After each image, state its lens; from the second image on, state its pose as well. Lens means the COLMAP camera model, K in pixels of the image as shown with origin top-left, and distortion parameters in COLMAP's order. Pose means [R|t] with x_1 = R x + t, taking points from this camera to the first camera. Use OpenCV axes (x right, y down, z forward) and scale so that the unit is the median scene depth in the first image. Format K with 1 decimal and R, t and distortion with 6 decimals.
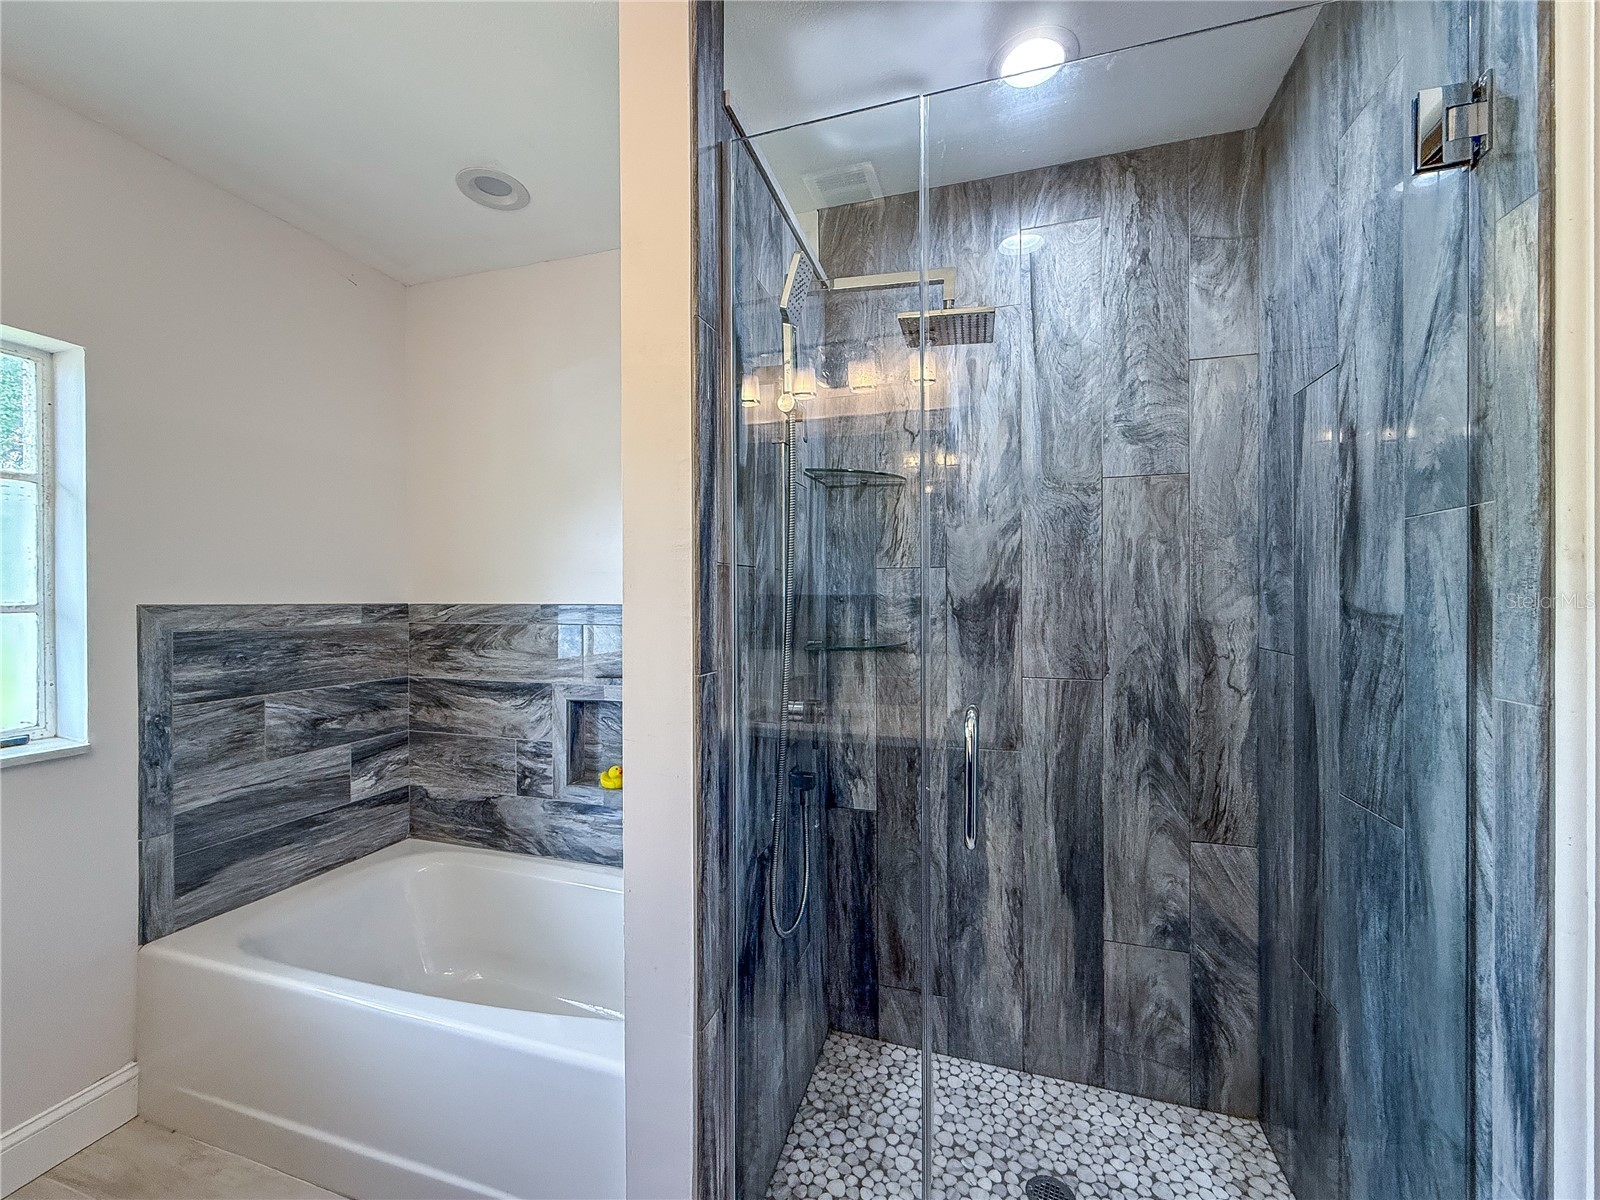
lens RADIAL K [[640.1, 0, 793.8], [0, 640.1, 599.2], [0, 0, 1]] dist [-0.000817, -0.000451]
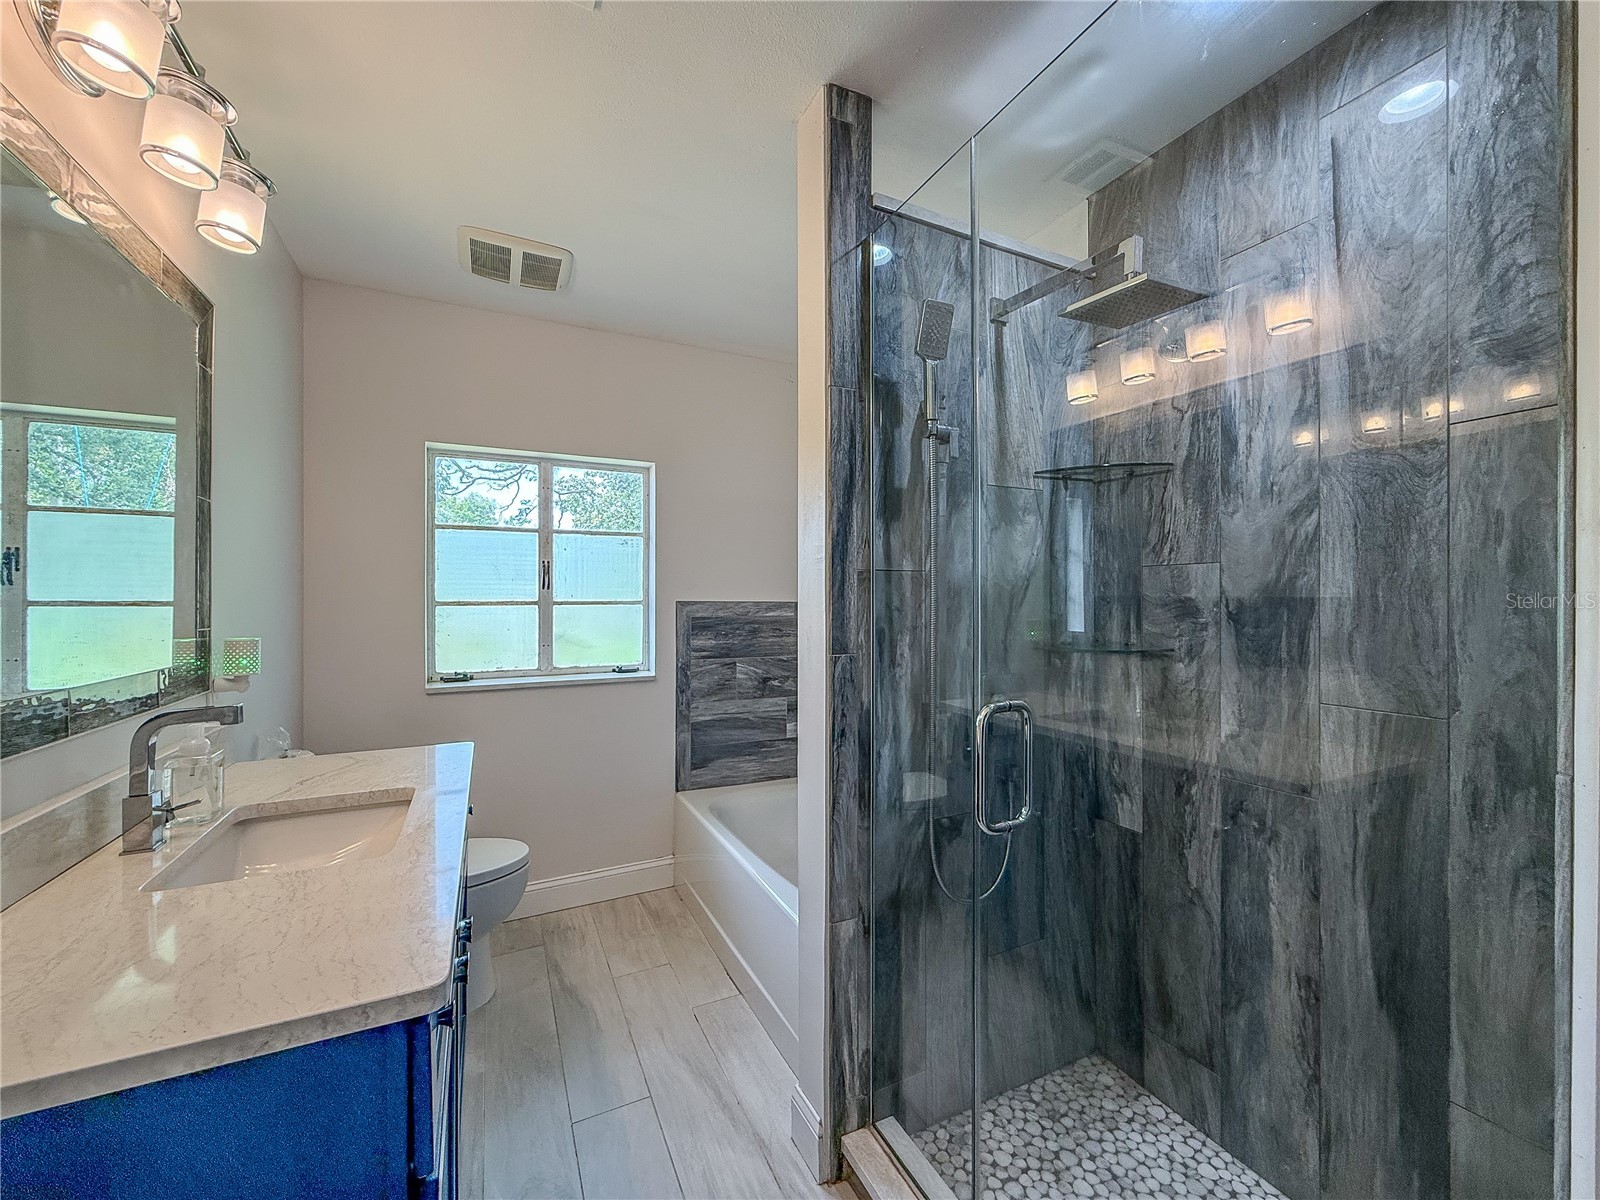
lens RADIAL K [[640.1, 0, 801.5], [0, 640.1, 598.6], [0, 0, 1]] dist [-0.000817, -0.000451]
pose [[0.686485, 0.003677, -0.727135, 0.477974], [-0.006583, 0.999978, -0.001158, 0.002418], [0.727114, 0.005582, 0.686494, 0.024875]]
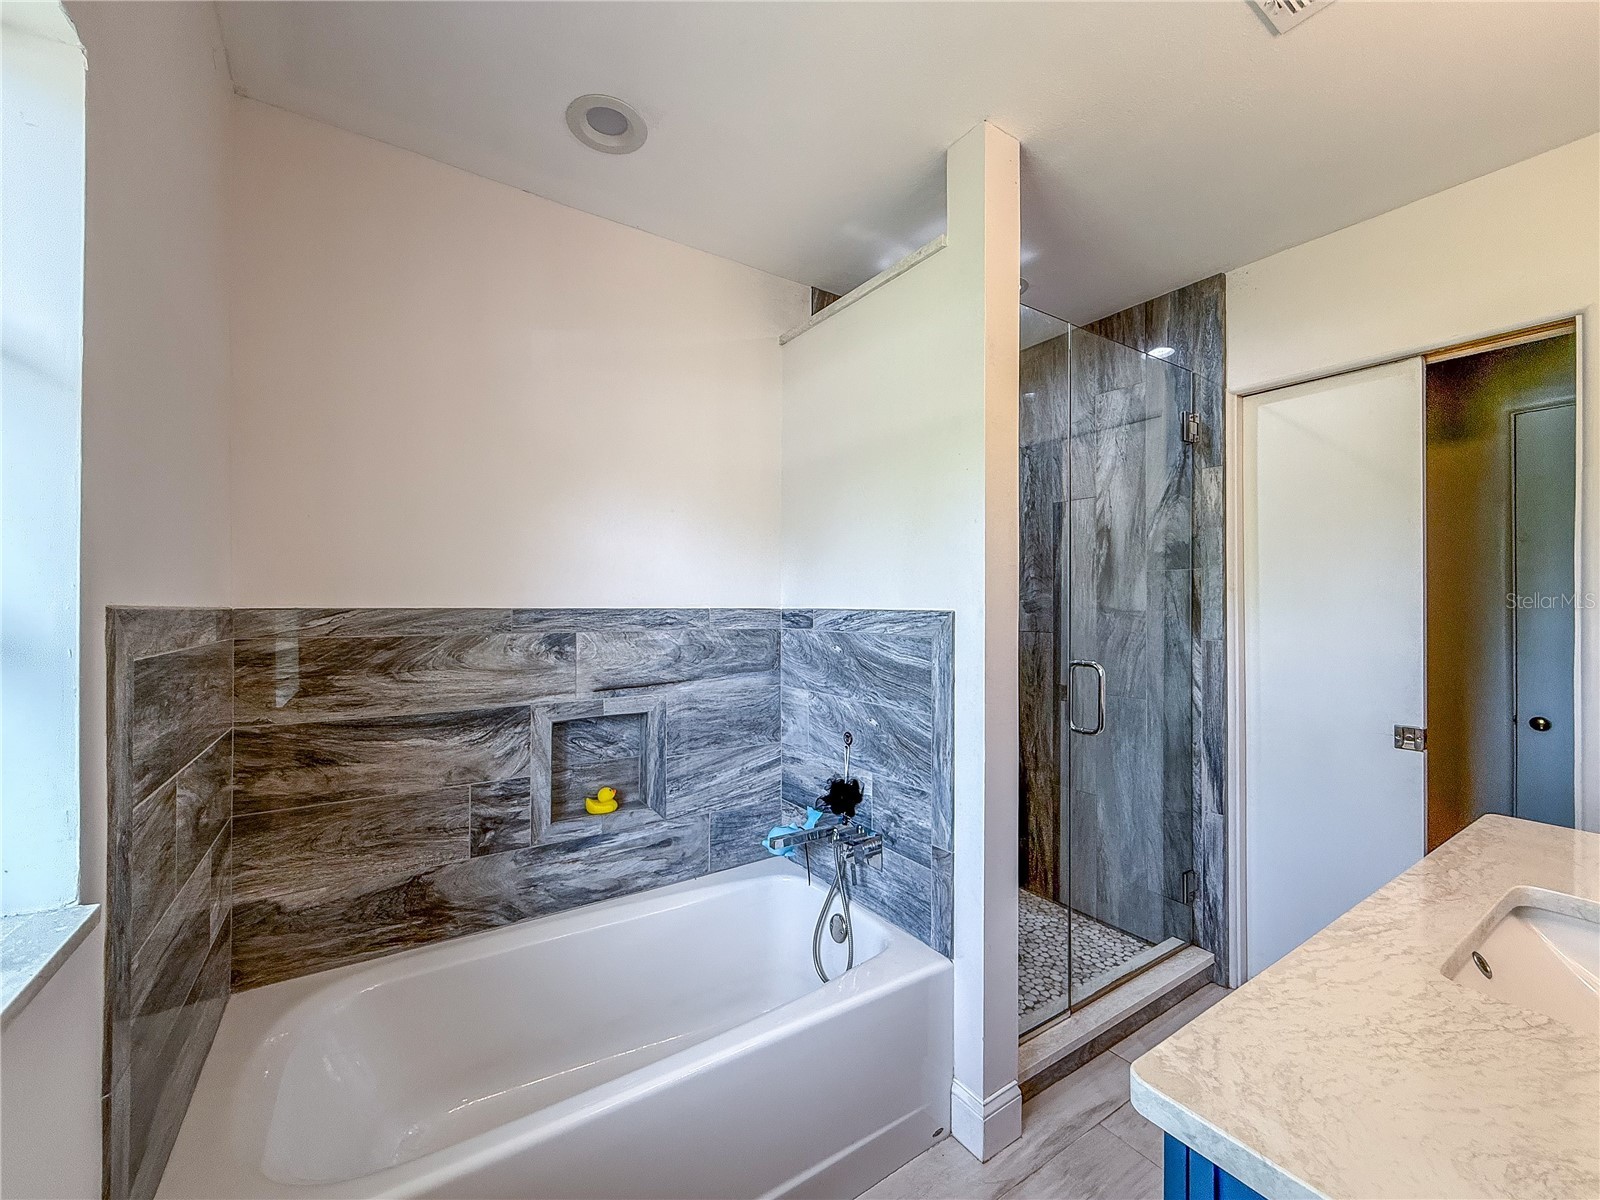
lens RADIAL K [[640.1, 0, 790.9], [0, 640.1, 599.2], [0, 0, 1]] dist [-0.000817, -0.000451]
pose [[0.638788, 0.010599, 0.769310, -0.994456], [-0.000919, 0.999915, -0.013014, 0.007939], [-0.769382, 0.007606, 0.638743, 0.271872]]
